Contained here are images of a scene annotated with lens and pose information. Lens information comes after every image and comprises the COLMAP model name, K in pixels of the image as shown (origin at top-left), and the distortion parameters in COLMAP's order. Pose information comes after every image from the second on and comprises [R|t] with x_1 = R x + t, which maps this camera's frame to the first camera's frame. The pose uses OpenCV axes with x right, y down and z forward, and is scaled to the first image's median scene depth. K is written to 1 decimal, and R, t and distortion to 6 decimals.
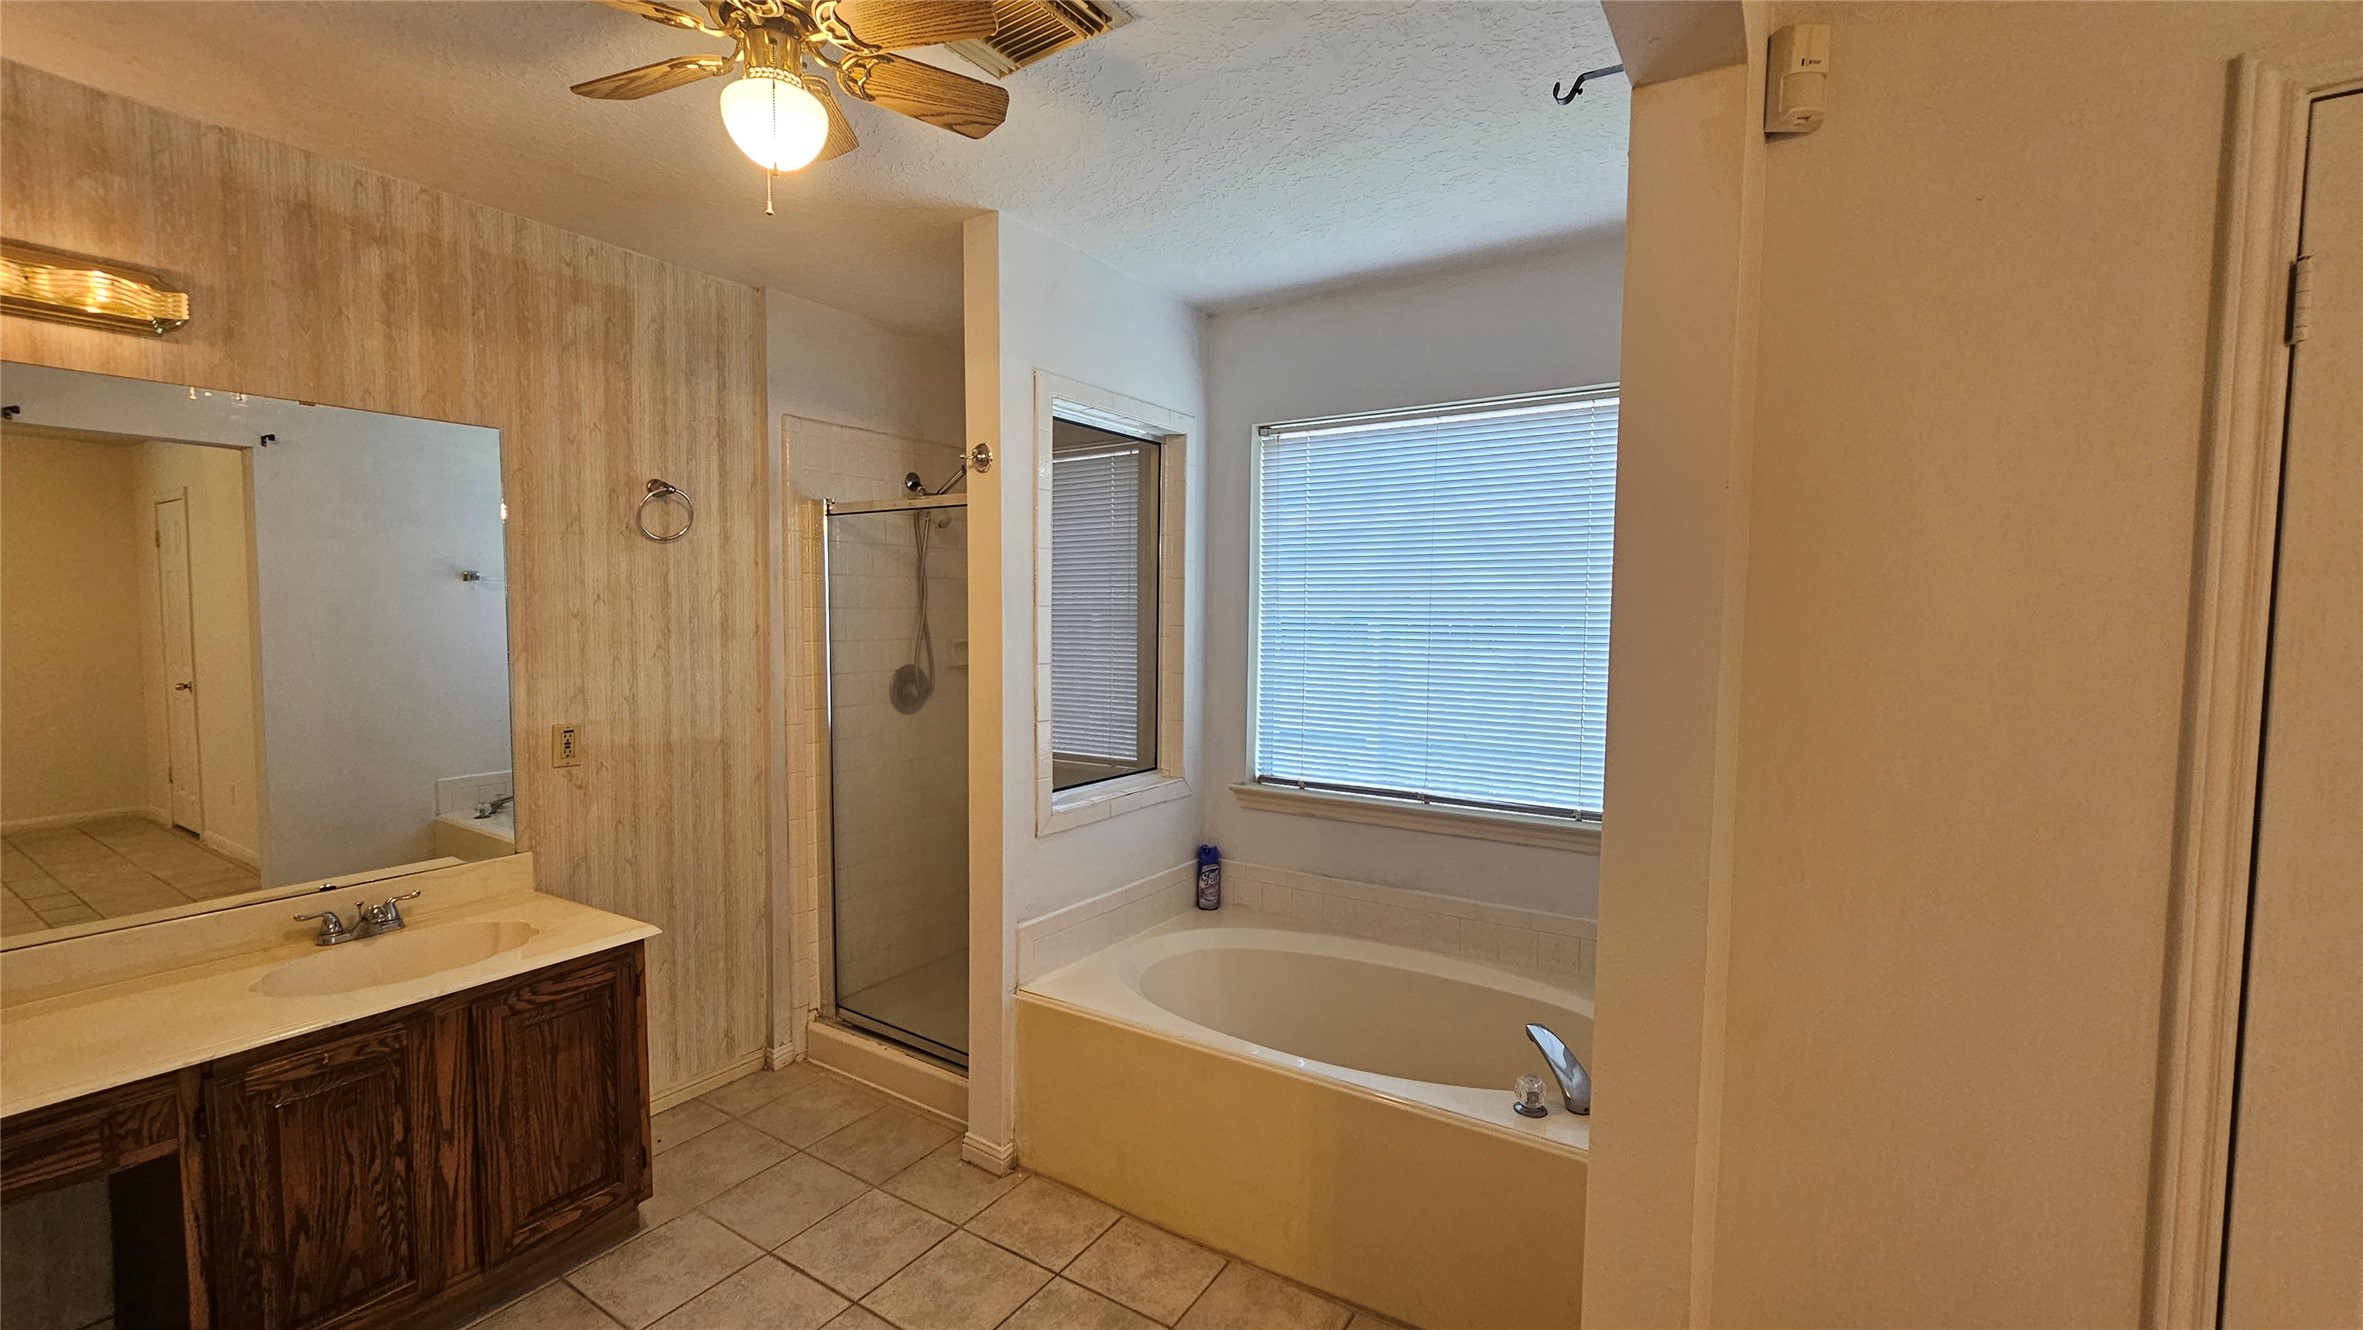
lens RADIAL K [[964.6, 0, 1189.4], [0, 964.6, 669.0], [0, 0, 1]] dist [-0.004015, 0.001972]
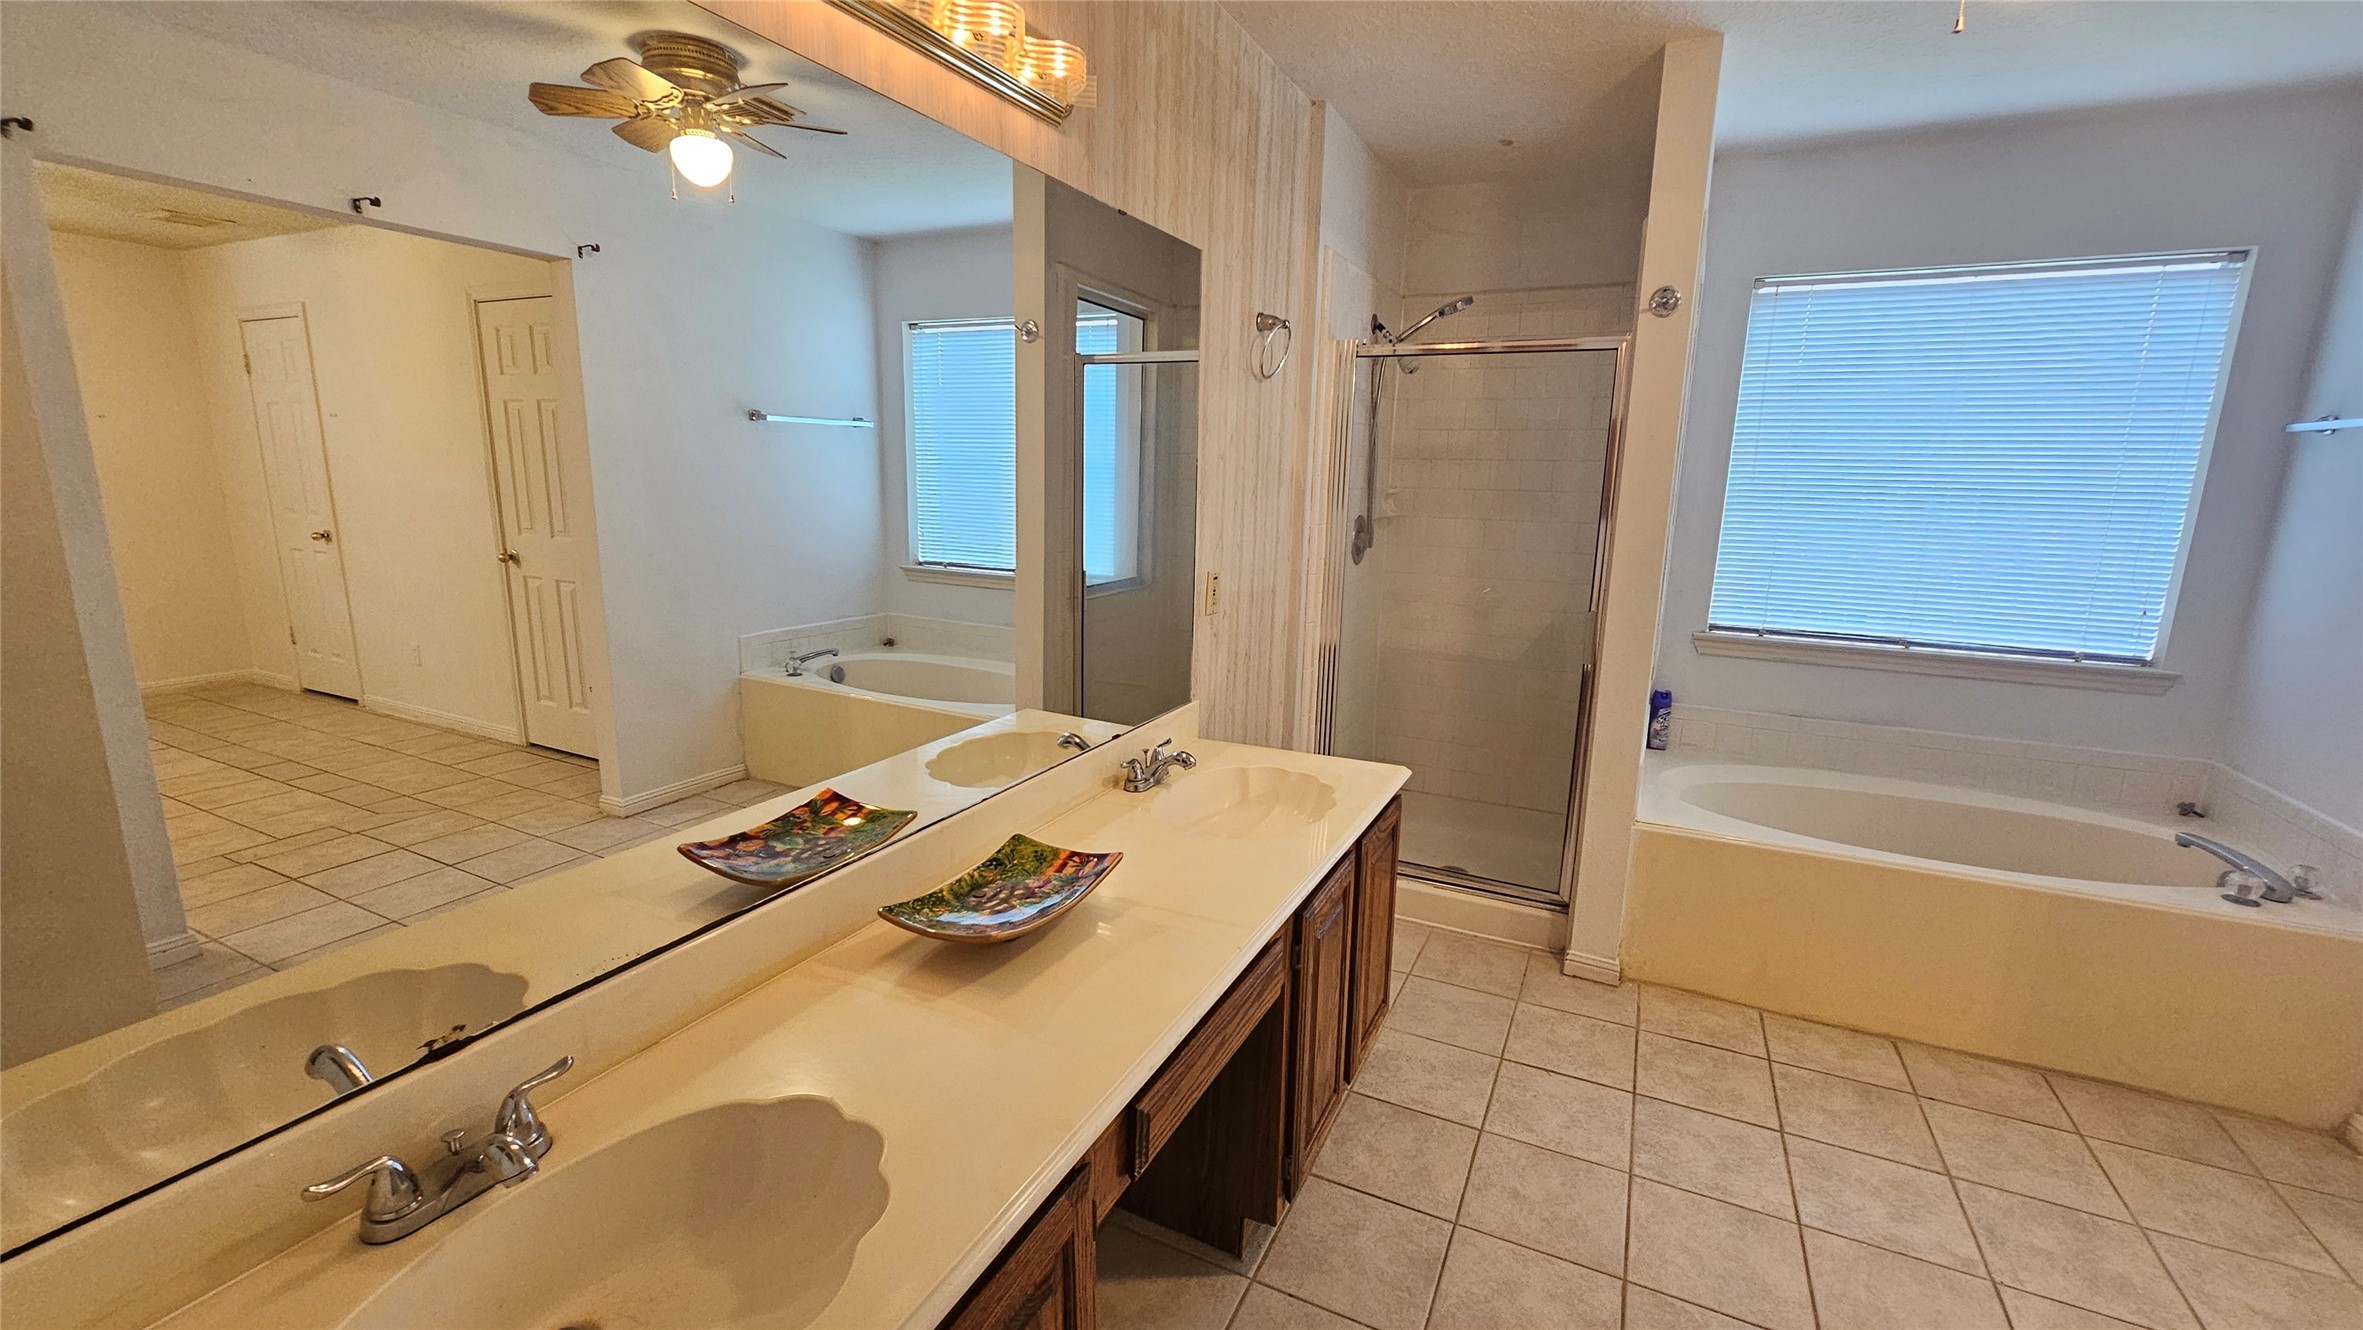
lens RADIAL K [[964.6, 0, 1186.1], [0, 964.6, 666.0], [0, 0, 1]] dist [-0.004015, 0.001972]
pose [[0.993269, -0.008918, 0.115485, -0.818313], [-0.007264, 0.990272, 0.138952, 0.018075], [-0.115600, -0.138856, 0.983542, 0.032239]]
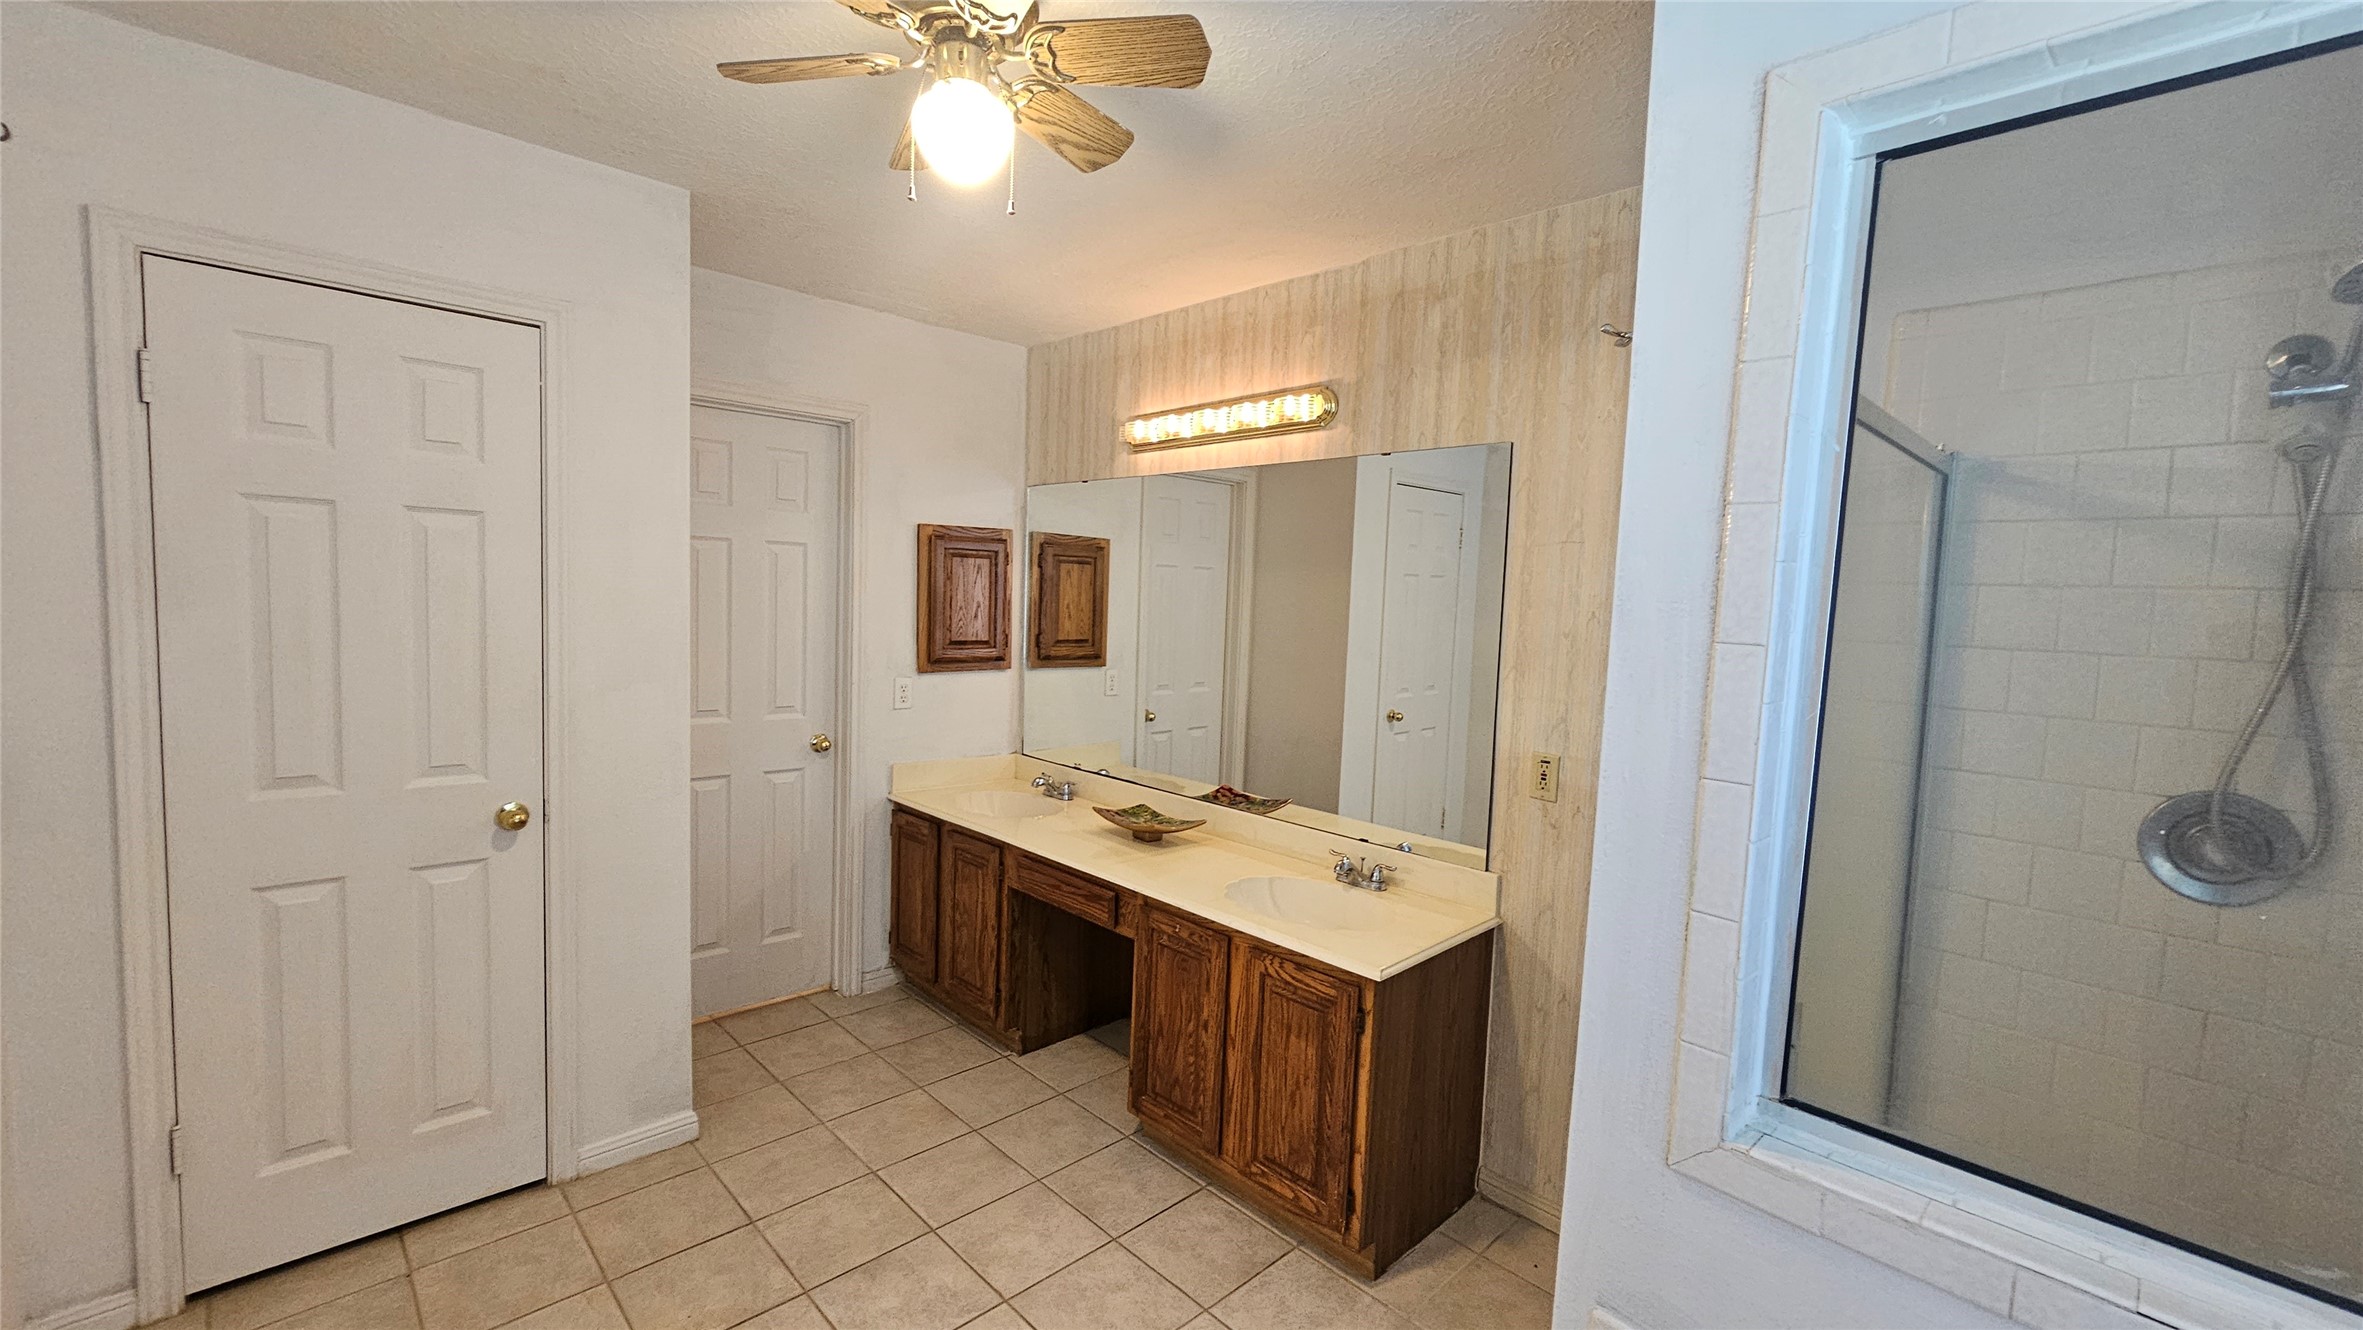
lens RADIAL K [[964.6, 0, 1195.1], [0, 964.6, 671.0], [0, 0, 1]] dist [-0.004015, 0.001972]
pose [[-0.223538, 0.062970, -0.972659, 0.317971], [-0.101487, 0.990983, 0.087480, -0.068613], [0.969397, 0.118267, -0.215132, 0.900630]]
